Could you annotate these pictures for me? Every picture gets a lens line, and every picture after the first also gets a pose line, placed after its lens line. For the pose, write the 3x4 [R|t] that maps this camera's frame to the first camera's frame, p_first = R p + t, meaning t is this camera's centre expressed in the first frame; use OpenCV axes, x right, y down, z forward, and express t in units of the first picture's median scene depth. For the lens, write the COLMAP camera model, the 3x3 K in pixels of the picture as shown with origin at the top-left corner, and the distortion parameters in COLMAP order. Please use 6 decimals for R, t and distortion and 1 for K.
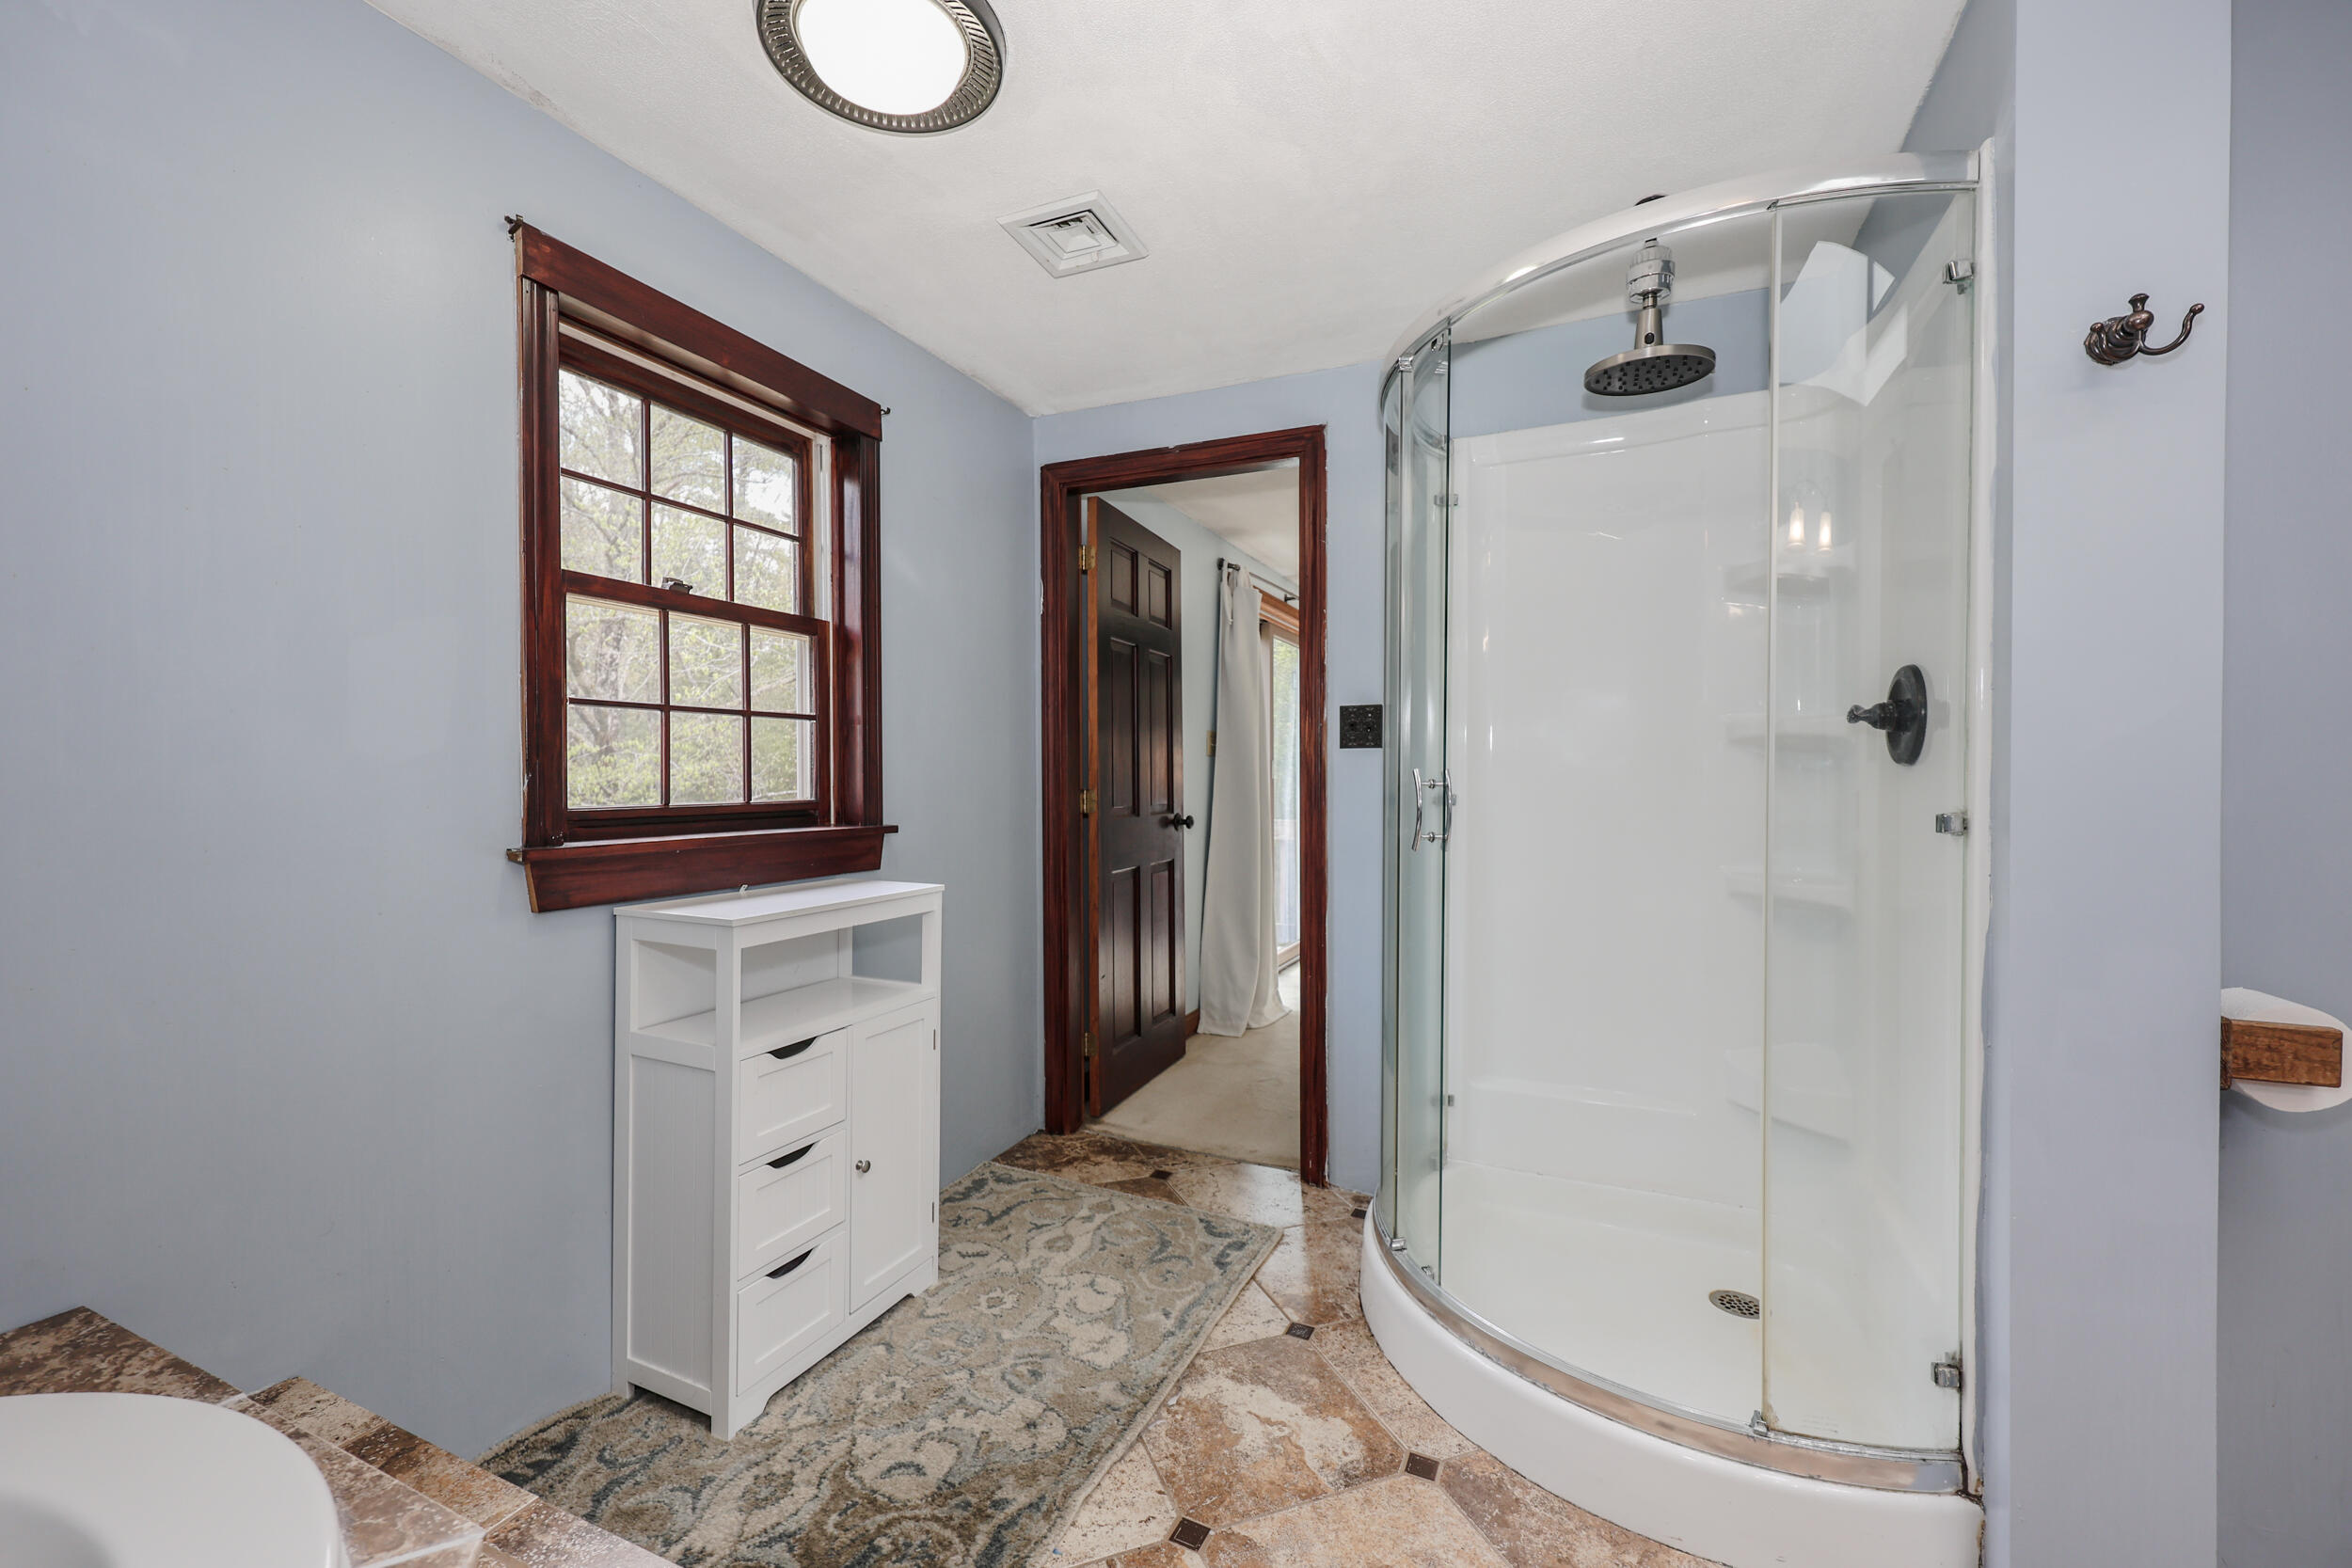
lens RADIAL K [[957.9, 0, 1170.8], [0, 957.9, 780.0], [0, 0, 1]] dist [0.000941, 0.000014]
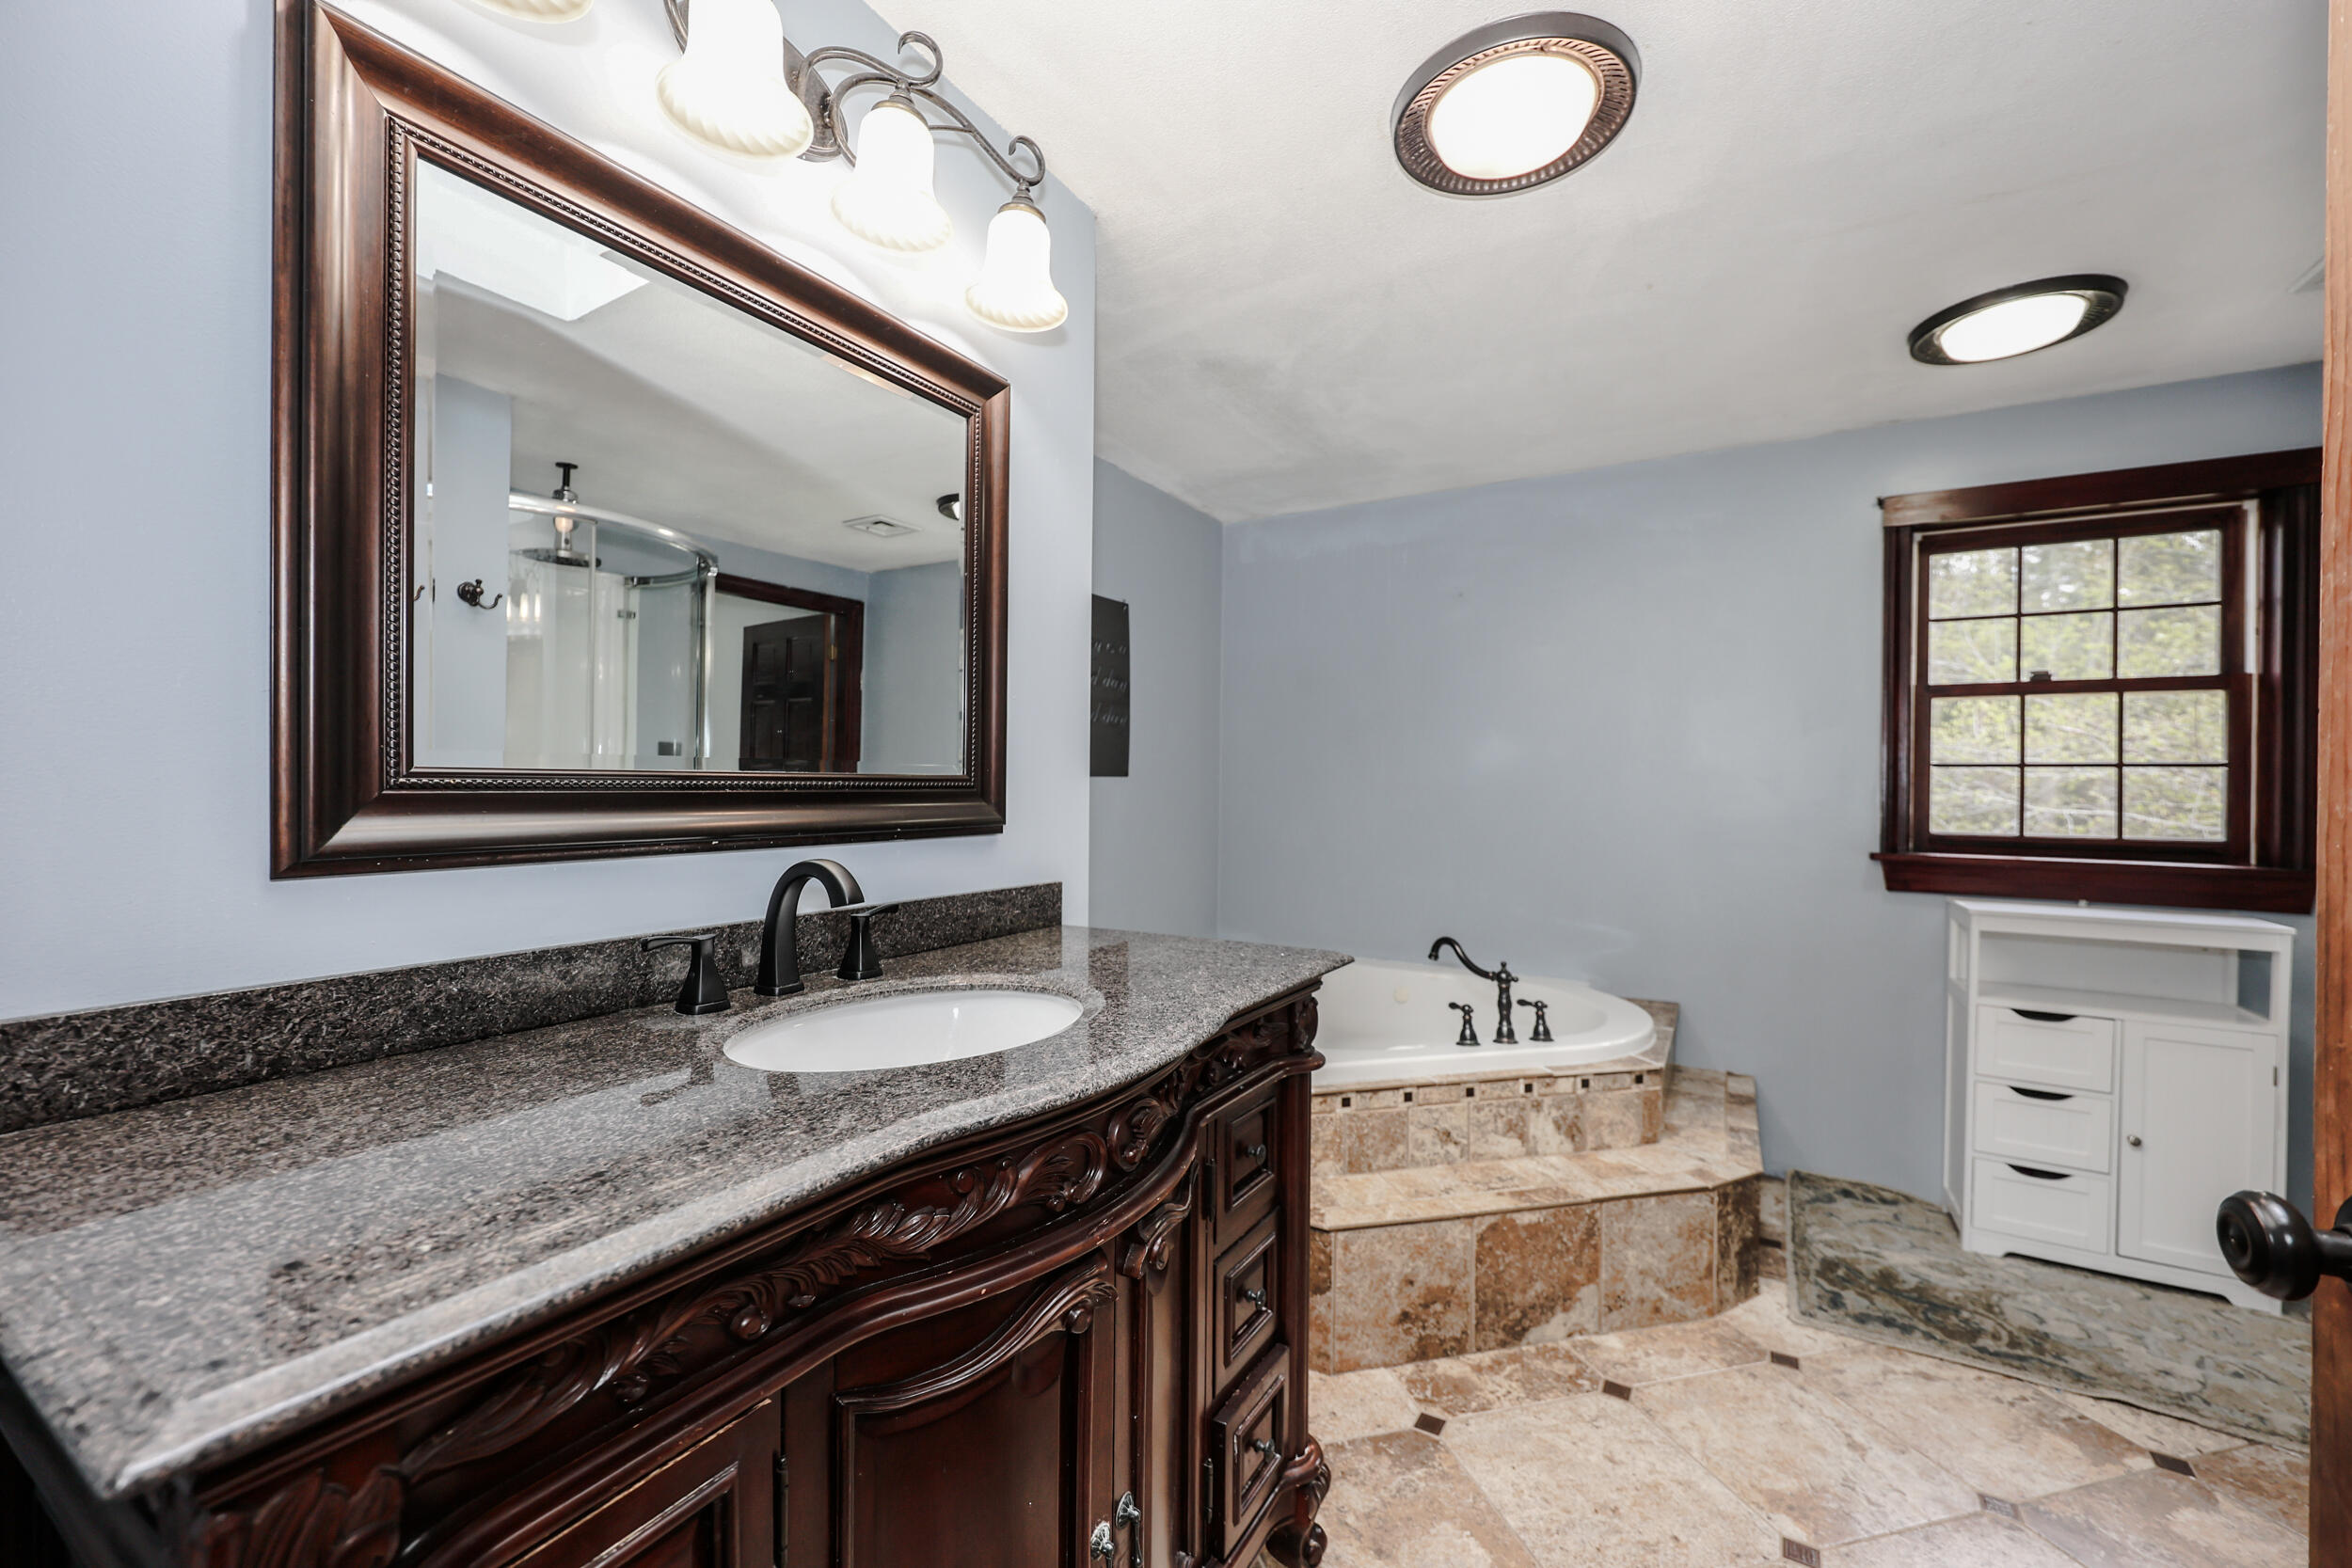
lens RADIAL K [[957.9, 0, 1170.8], [0, 957.9, 780.0], [0, 0, 1]] dist [0.000941, 0.000014]
pose [[-0.103731, -0.009074, -0.994564, 0.990614], [-0.023859, 0.999693, -0.006632, -0.015004], [0.994319, 0.023041, -0.103915, -0.093218]]
